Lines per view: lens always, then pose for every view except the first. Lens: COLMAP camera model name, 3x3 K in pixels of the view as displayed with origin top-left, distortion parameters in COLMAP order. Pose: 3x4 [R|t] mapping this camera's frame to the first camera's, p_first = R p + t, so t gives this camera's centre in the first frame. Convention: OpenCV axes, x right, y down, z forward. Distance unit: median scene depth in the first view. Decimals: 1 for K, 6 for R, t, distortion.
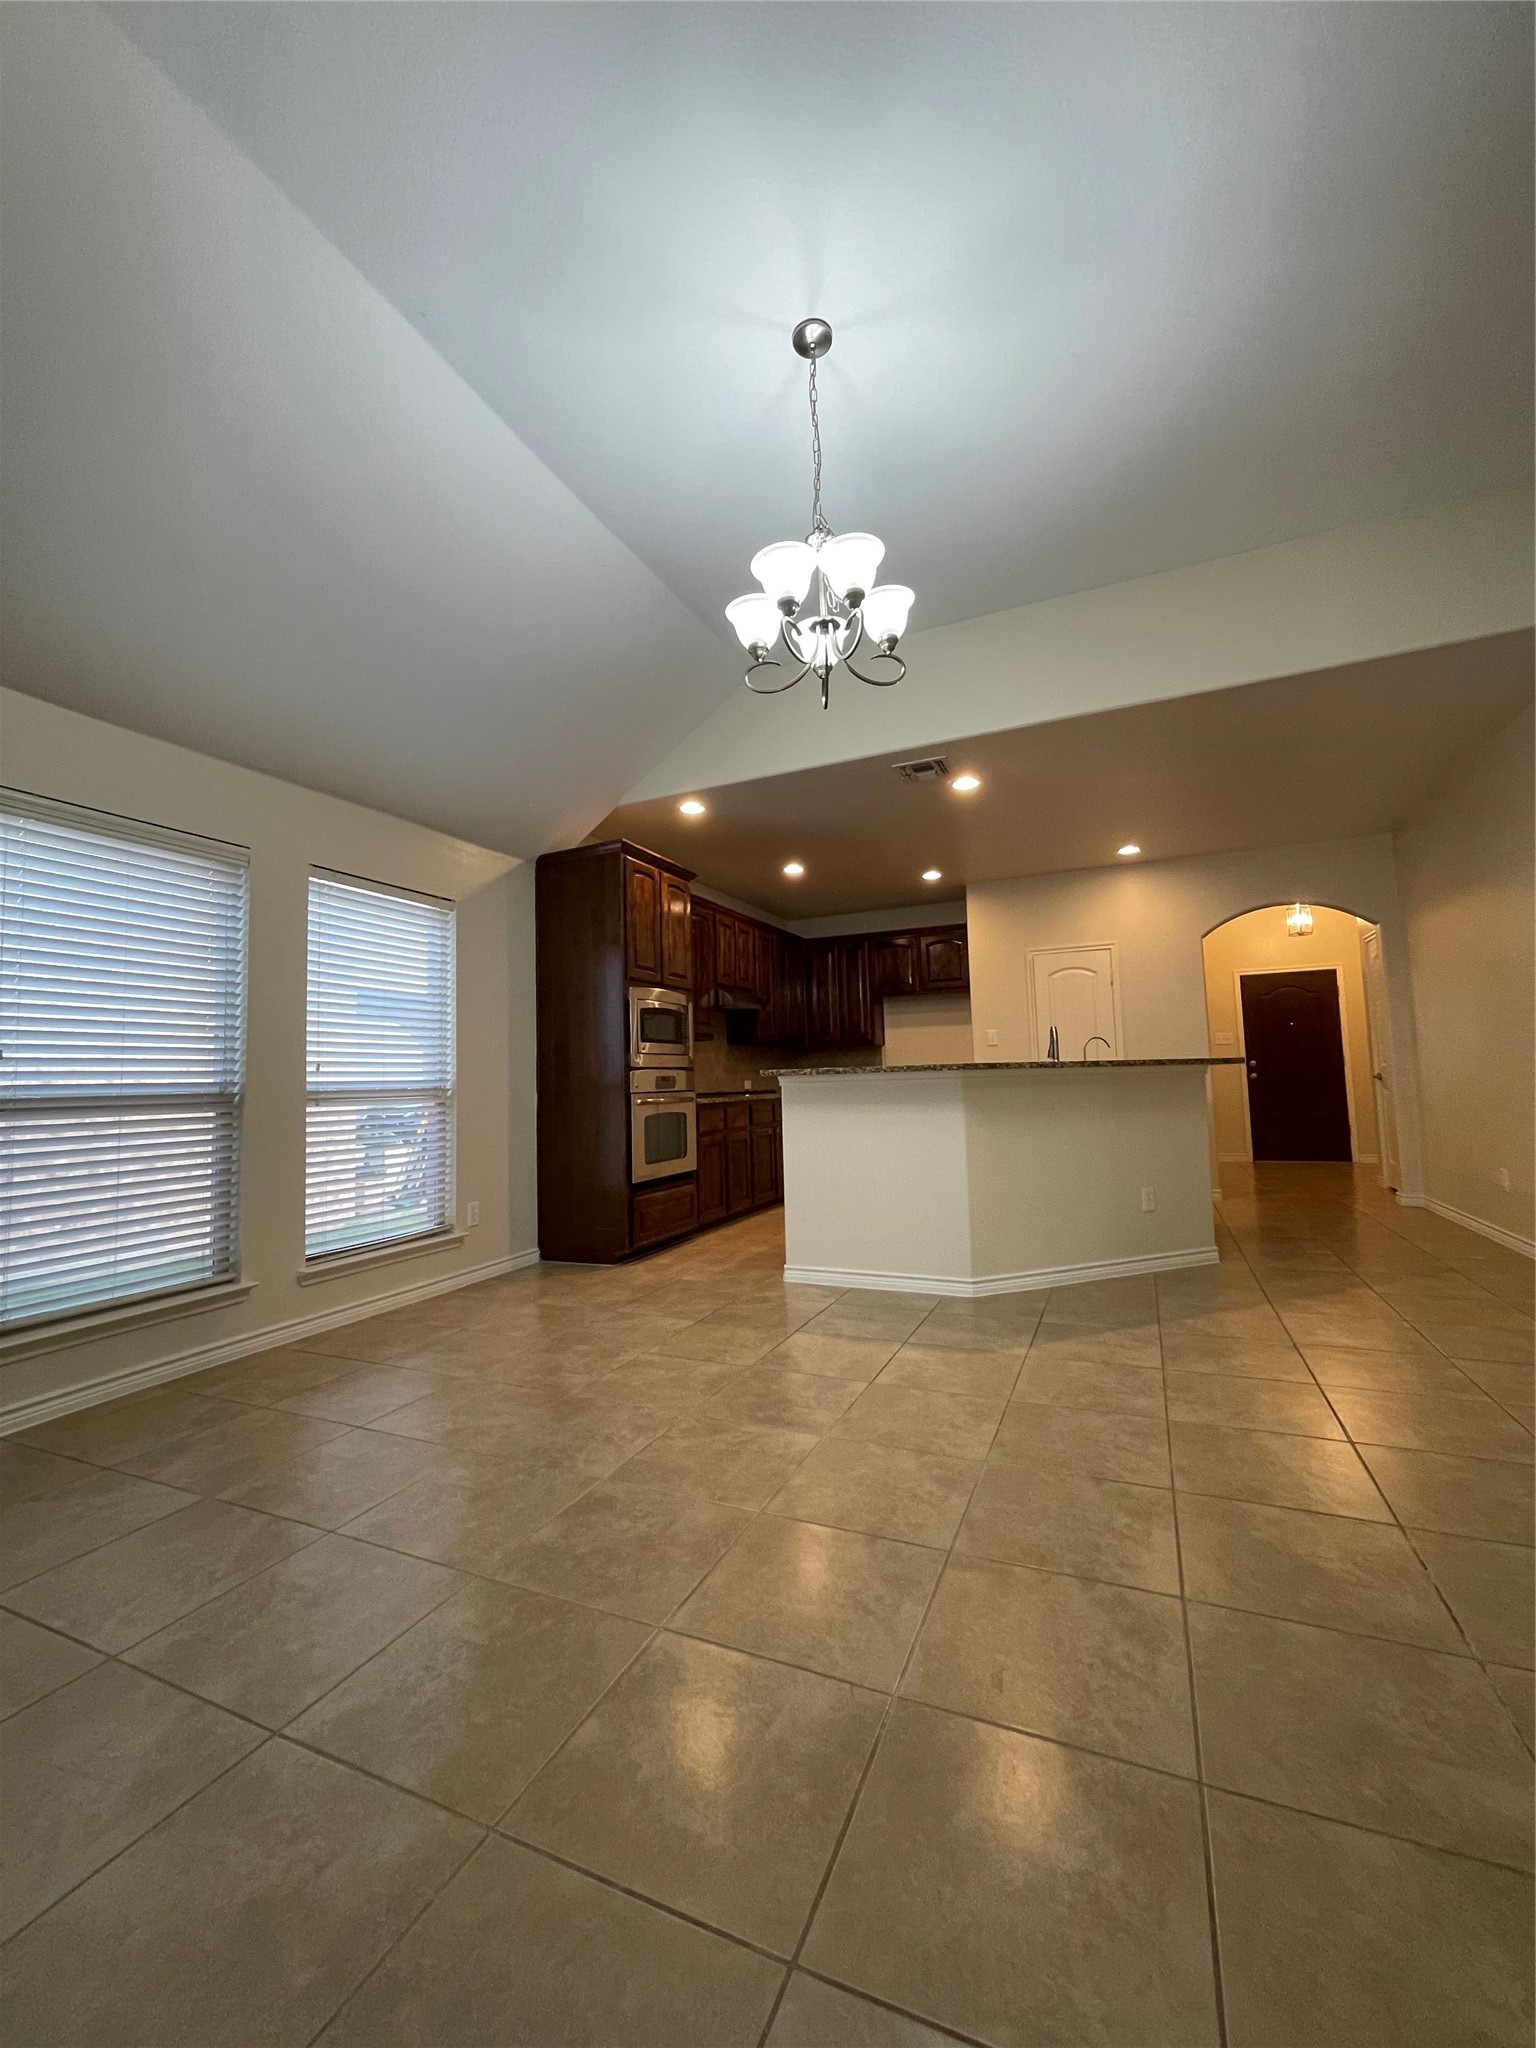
lens RADIAL K [[825.2, 0, 758.6], [0, 825.2, 1014.3], [0, 0, 1]] dist [-0.006148, 0.002662]
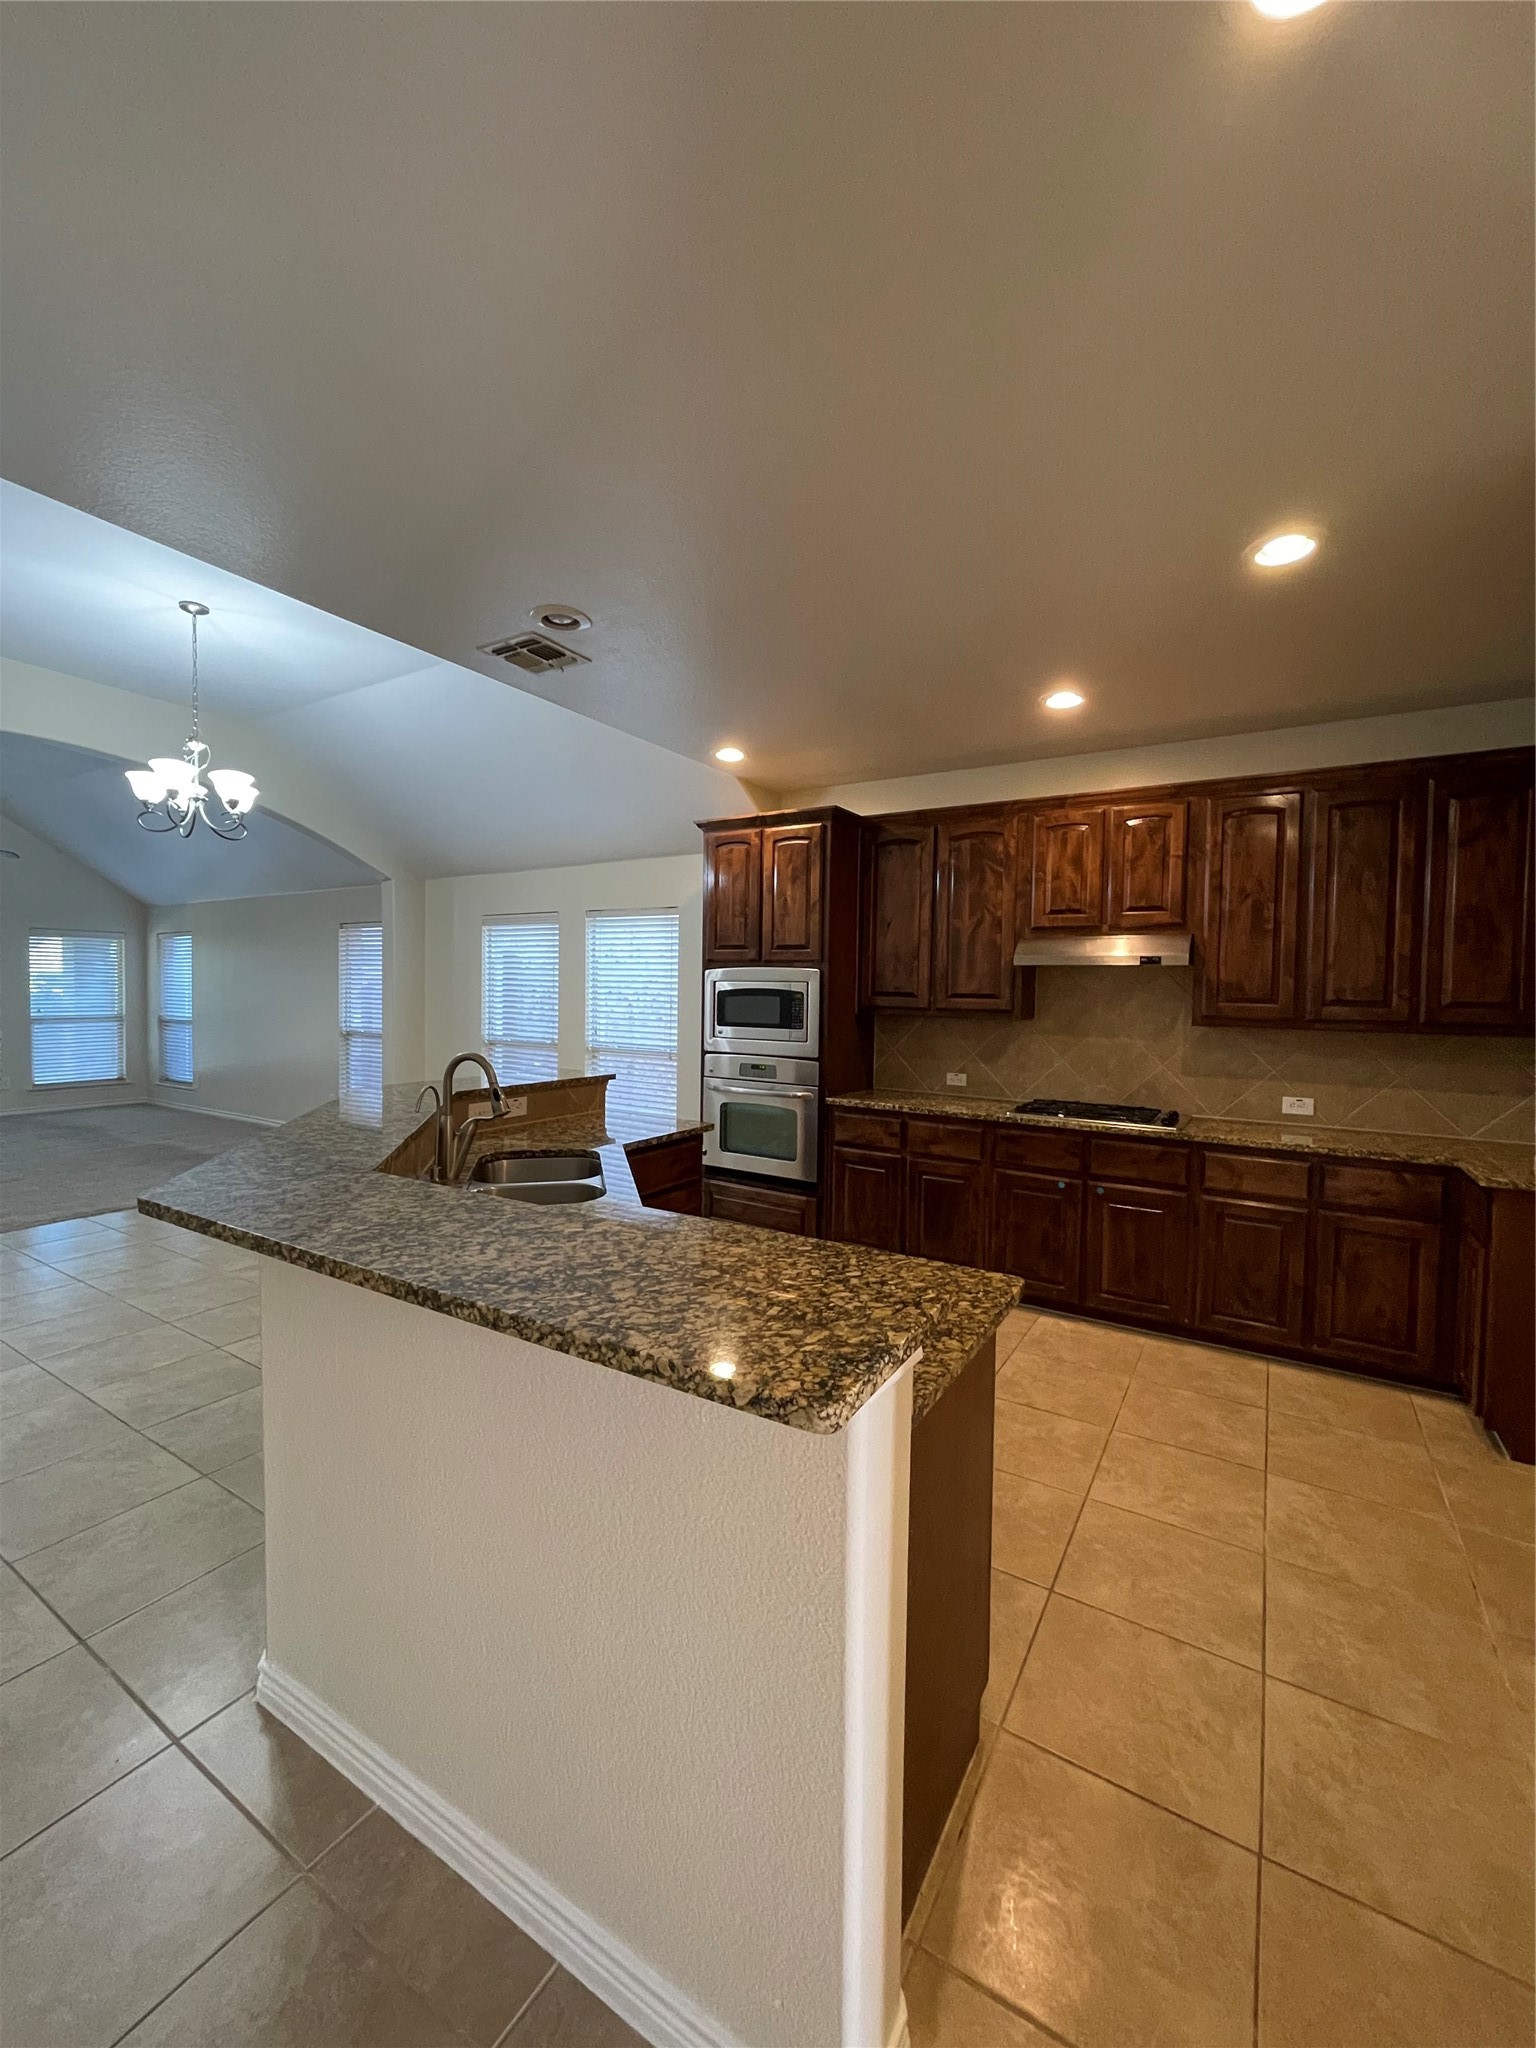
lens RADIAL K [[825.2, 0, 757.9], [0, 825.2, 1013.5], [0, 0, 1]] dist [-0.006148, 0.002662]
pose [[-0.132159, 0.056026, -0.989644, 0.886522], [0.068929, 0.996504, 0.047209, -0.024732], [0.988829, -0.061976, -0.135558, 1.293686]]
